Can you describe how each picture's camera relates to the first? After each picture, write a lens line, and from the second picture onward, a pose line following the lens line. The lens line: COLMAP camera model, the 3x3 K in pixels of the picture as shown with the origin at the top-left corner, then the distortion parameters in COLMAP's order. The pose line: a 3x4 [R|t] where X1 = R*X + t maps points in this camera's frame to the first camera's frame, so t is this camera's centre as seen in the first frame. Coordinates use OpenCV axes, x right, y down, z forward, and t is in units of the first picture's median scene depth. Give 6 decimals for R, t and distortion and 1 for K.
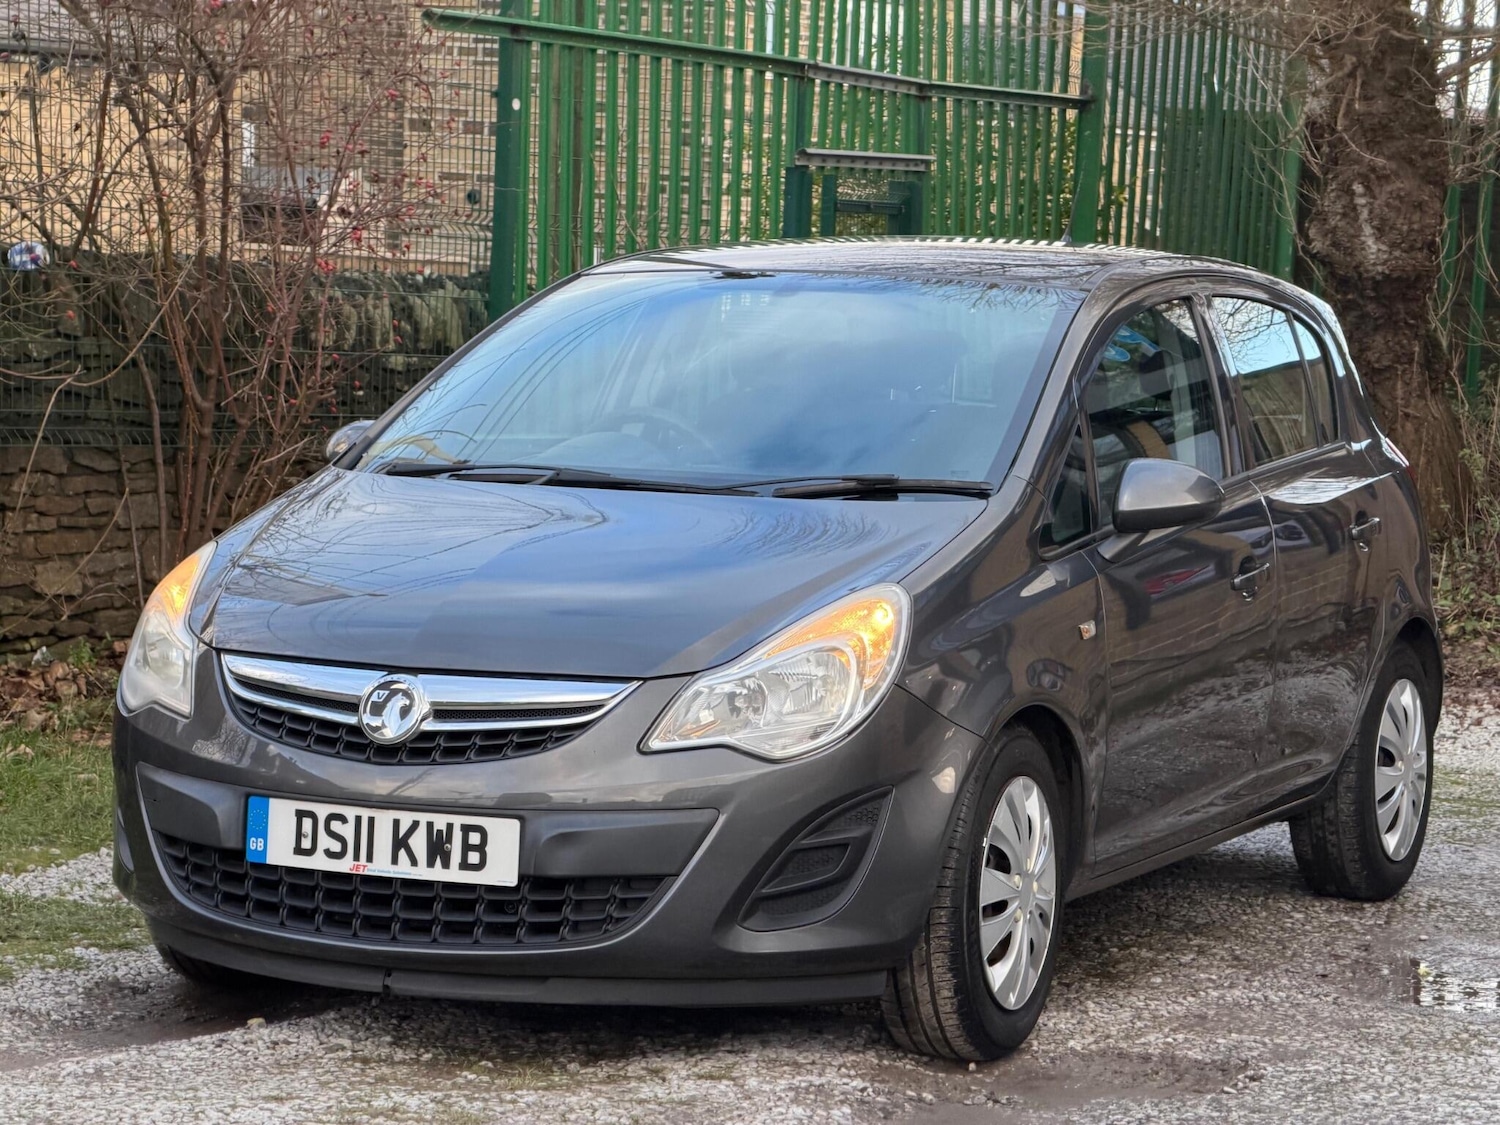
lens RADIAL K [[4198.0, 0, 813.4], [0, 4198.0, 597.7], [0, 0, 1]] dist [0.173566, 0.000000]
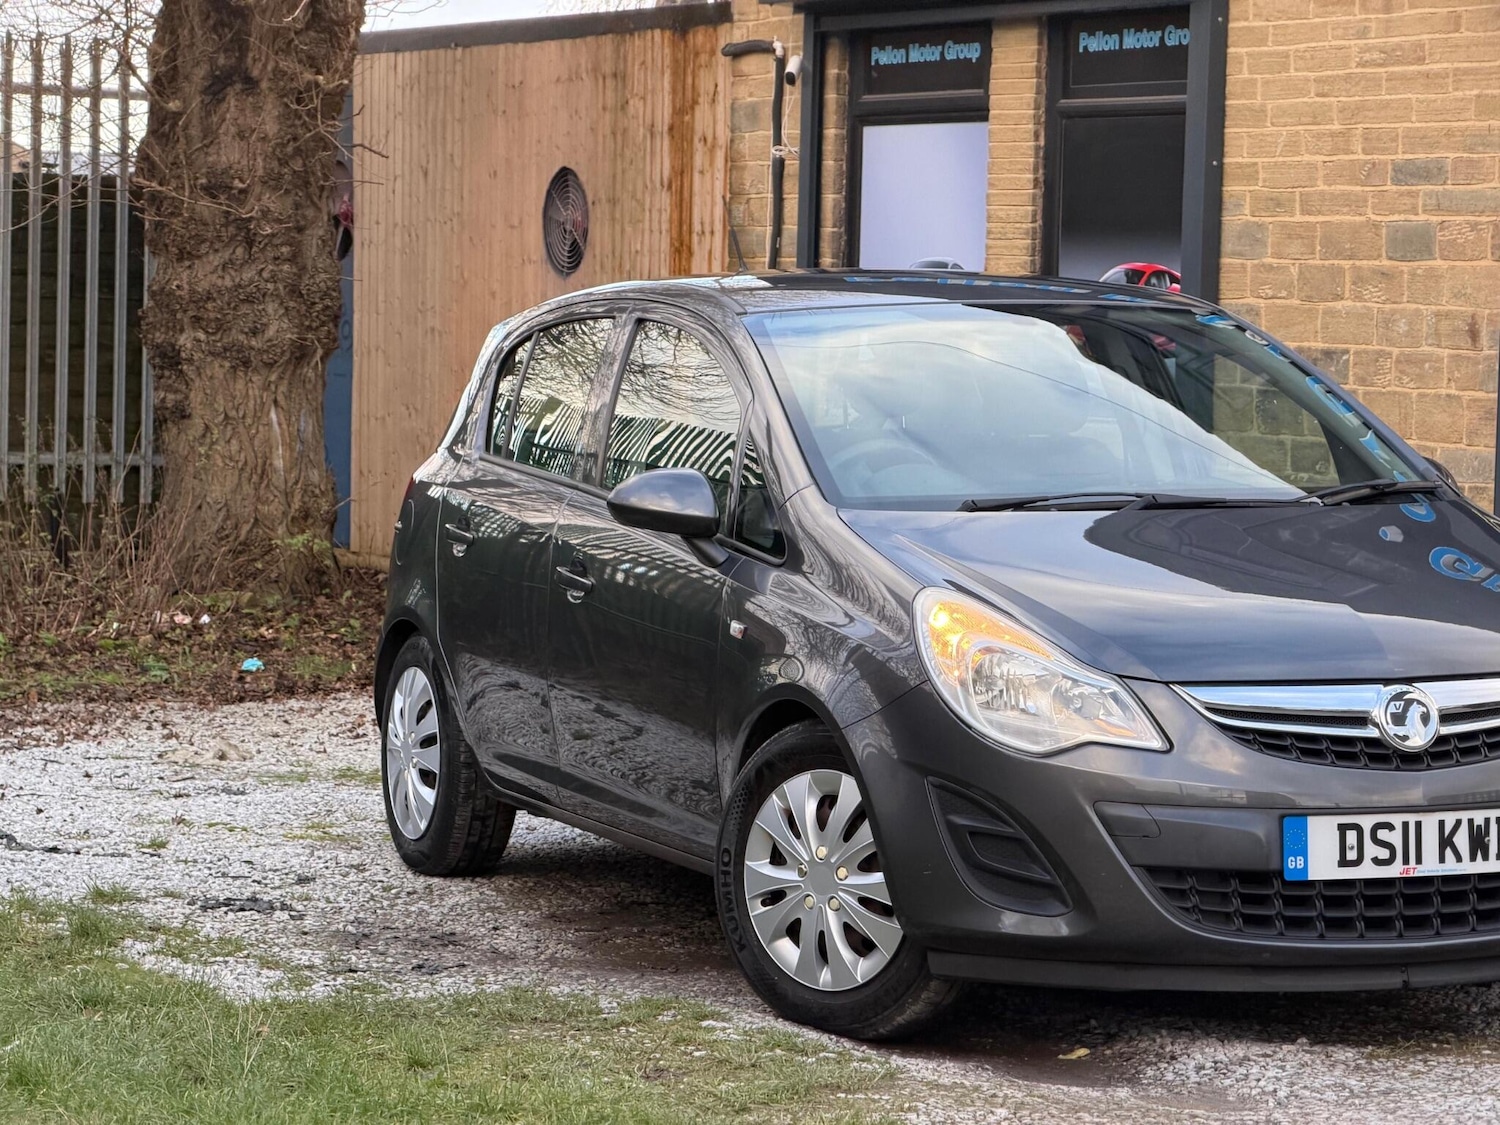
lens RADIAL K [[4198.0, 0, 734.6], [0, 4198.0, 557.8], [0, 0, 1]] dist [0.173566, 0.000000]
pose [[0.729397, -0.067644, 0.680738, -0.928617], [0.076847, 0.996903, 0.016720, -0.043739], [-0.679761, 0.040117, 0.732336, 0.334930]]
